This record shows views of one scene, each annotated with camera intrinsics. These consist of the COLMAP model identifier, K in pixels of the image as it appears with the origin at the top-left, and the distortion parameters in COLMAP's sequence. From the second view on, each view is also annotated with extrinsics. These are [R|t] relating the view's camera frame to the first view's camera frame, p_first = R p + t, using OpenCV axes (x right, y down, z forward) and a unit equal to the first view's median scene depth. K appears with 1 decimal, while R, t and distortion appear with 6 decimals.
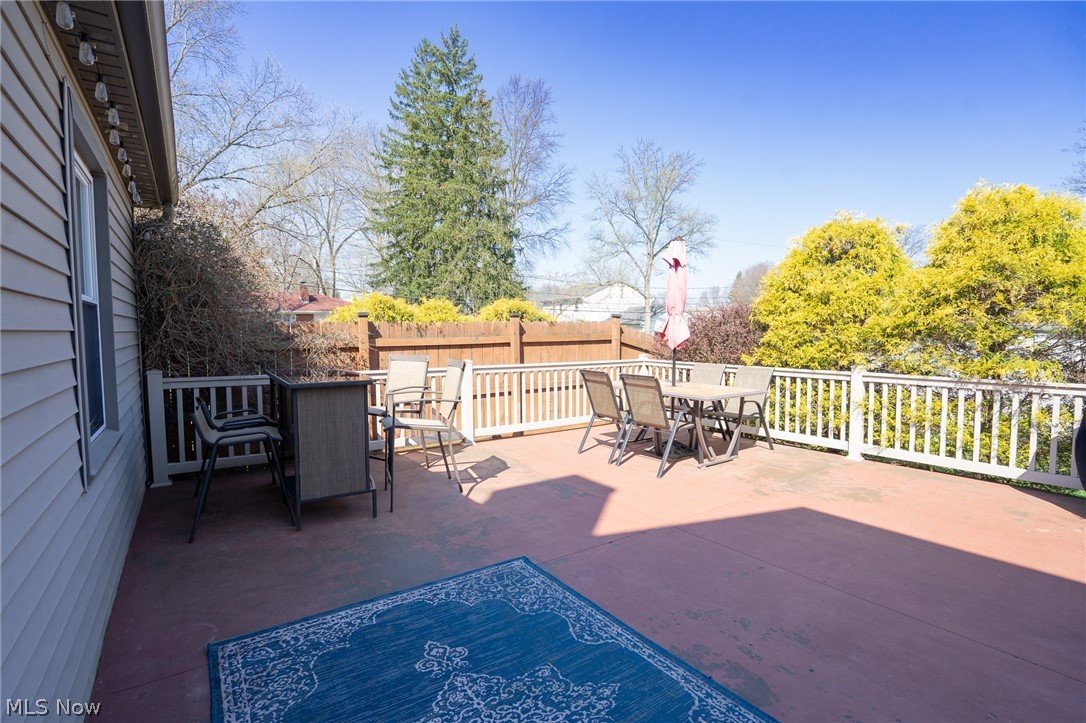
lens RADIAL K [[496.5, 0, 540.9], [0, 496.5, 360.0], [0, 0, 1]] dist [-0.046059, 0.011541]
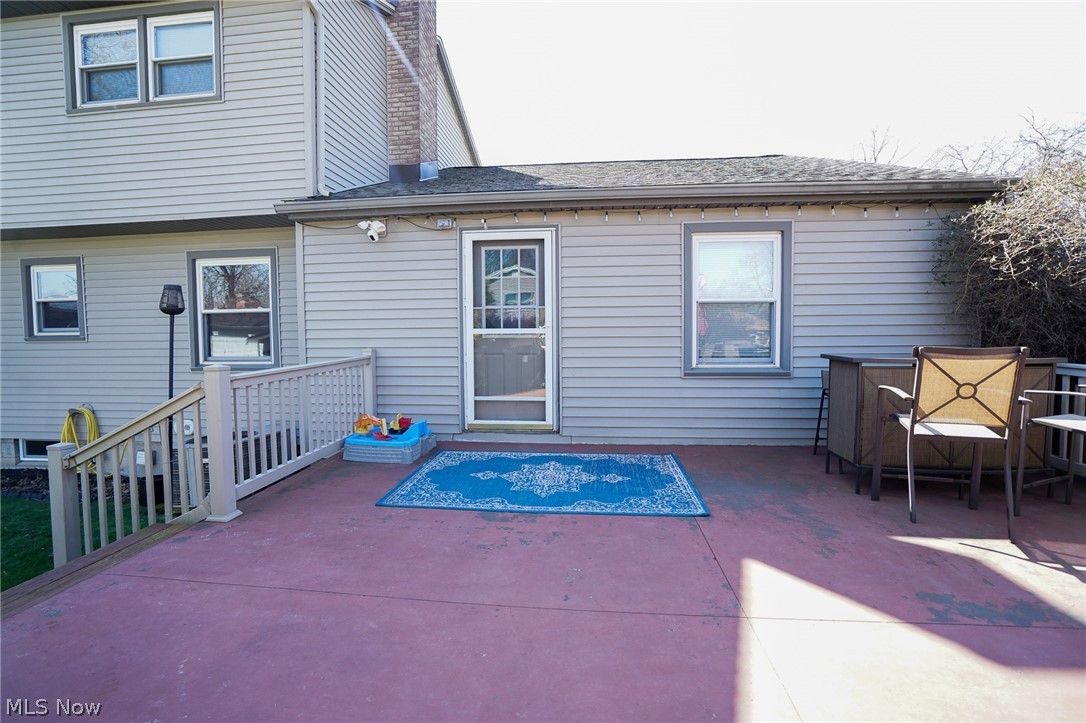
lens RADIAL K [[496.5, 0, 543.3], [0, 496.5, 360.3], [0, 0, 1]] dist [-0.046059, 0.011541]
pose [[-0.642790, 0.058312, -0.763820, 1.226072], [-0.030180, 0.994397, 0.101313, -0.049692], [0.765448, 0.088175, -0.637428, 1.666721]]
